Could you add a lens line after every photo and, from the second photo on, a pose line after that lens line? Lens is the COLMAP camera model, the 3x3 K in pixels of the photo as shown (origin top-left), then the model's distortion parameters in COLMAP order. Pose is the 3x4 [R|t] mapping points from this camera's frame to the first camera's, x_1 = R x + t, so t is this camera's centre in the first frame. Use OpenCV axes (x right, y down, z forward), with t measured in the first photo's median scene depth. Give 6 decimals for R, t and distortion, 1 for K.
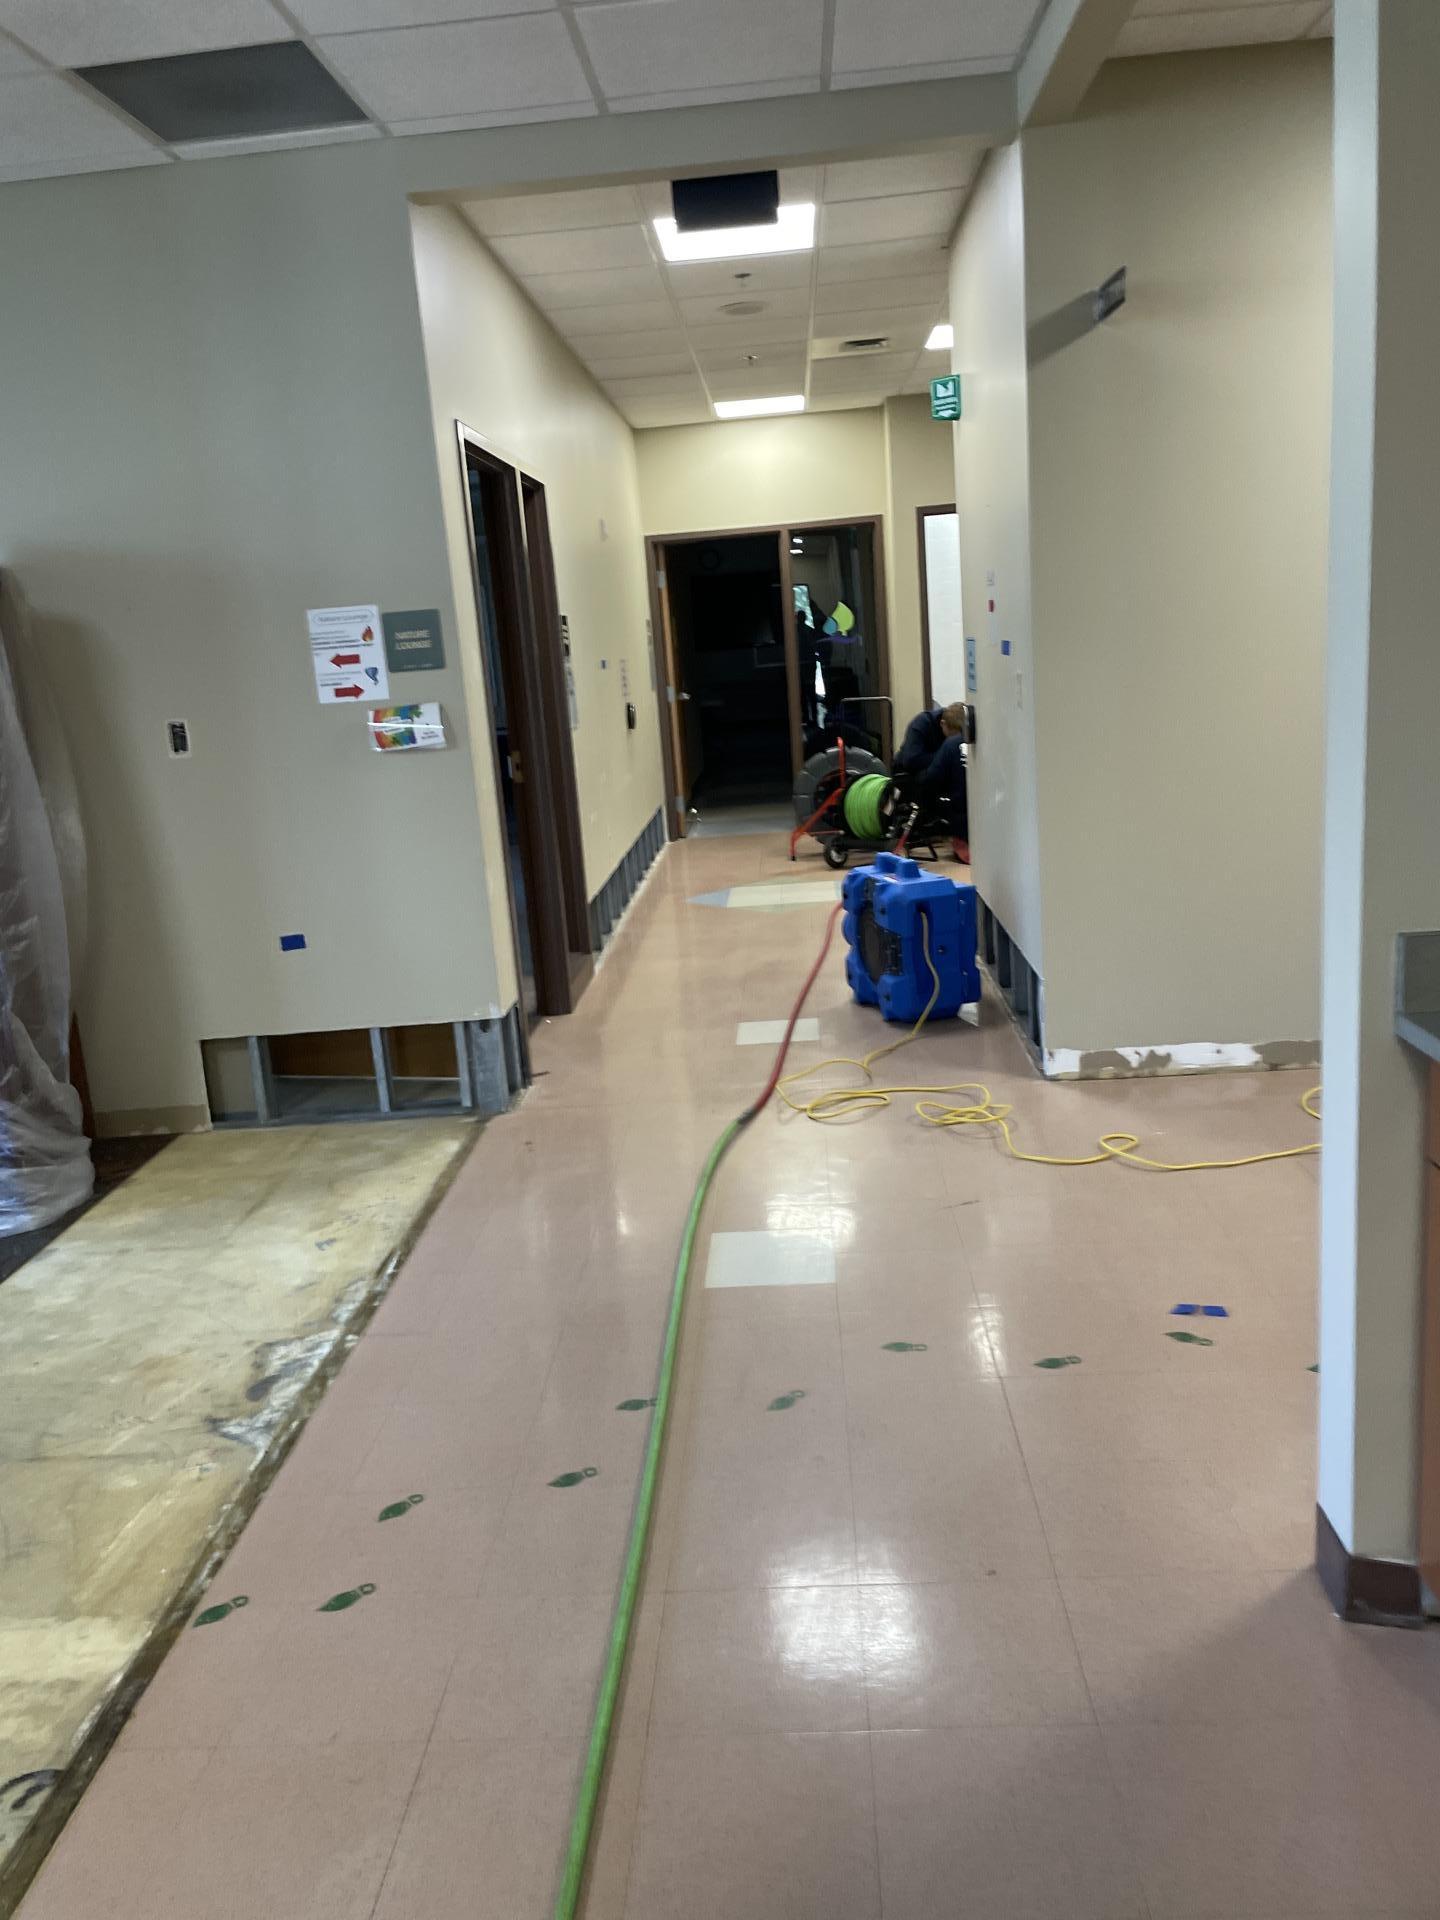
lens RADIAL K [[1459.9, 0, 720.0], [0, 1459.9, 960.0], [0, 0, 1]] dist [0.000116, 0.000040]
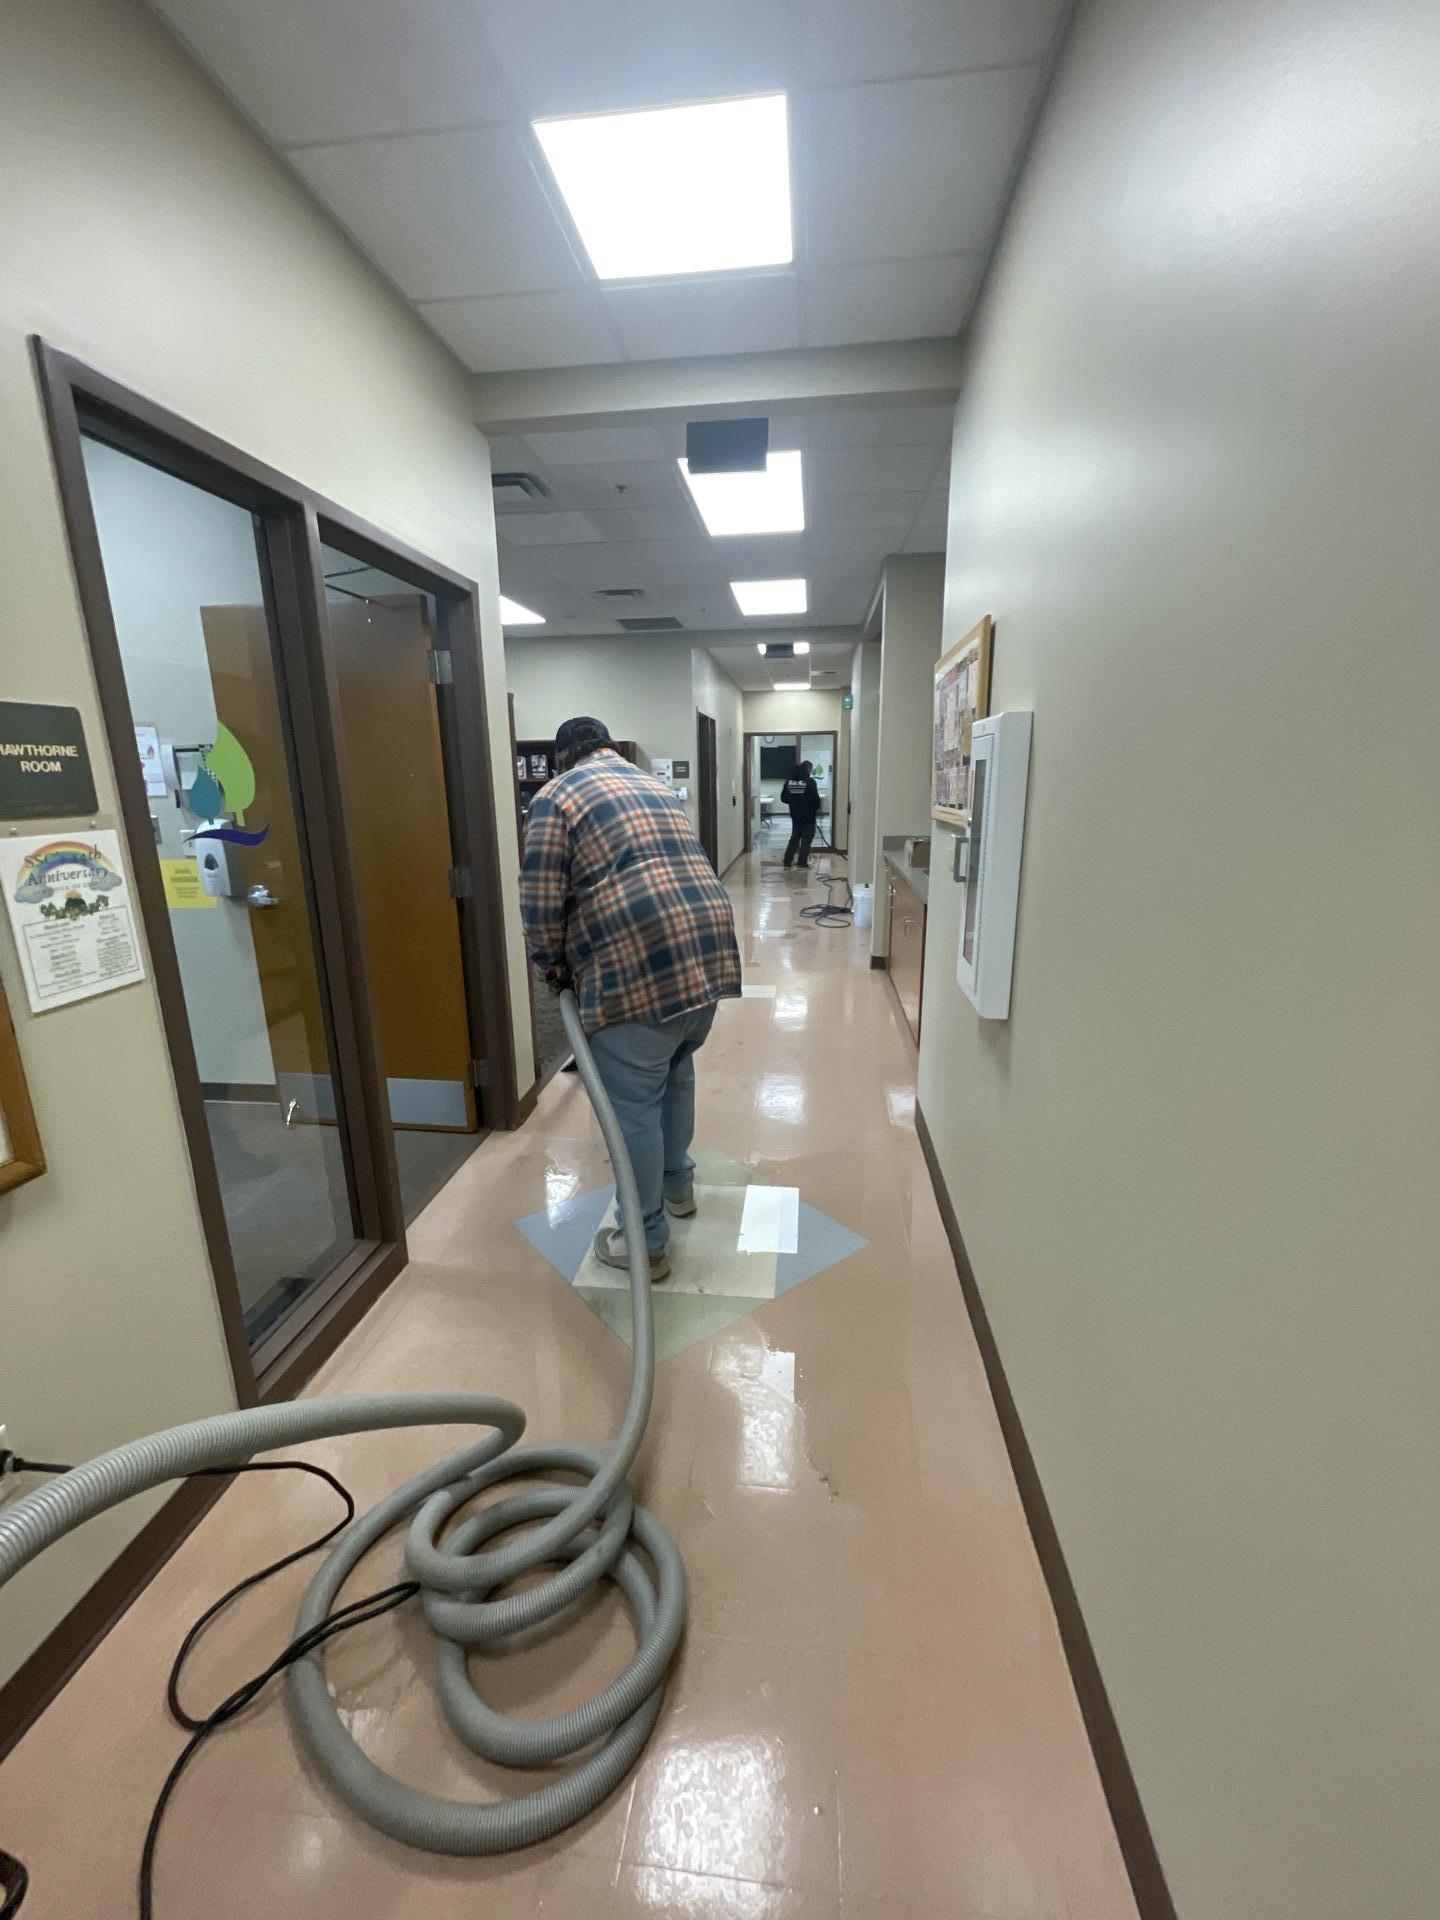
lens RADIAL K [[770.8, 0, 720.0], [0, 770.8, 960.0], [0, 0, 1]] dist [0.000087, 0.000000]
pose [[0.995322, 0.085871, -0.044276, 0.004176], [-0.084539, 0.995934, 0.031135, 0.168822], [0.046769, -0.027247, 0.998534, -0.845933]]
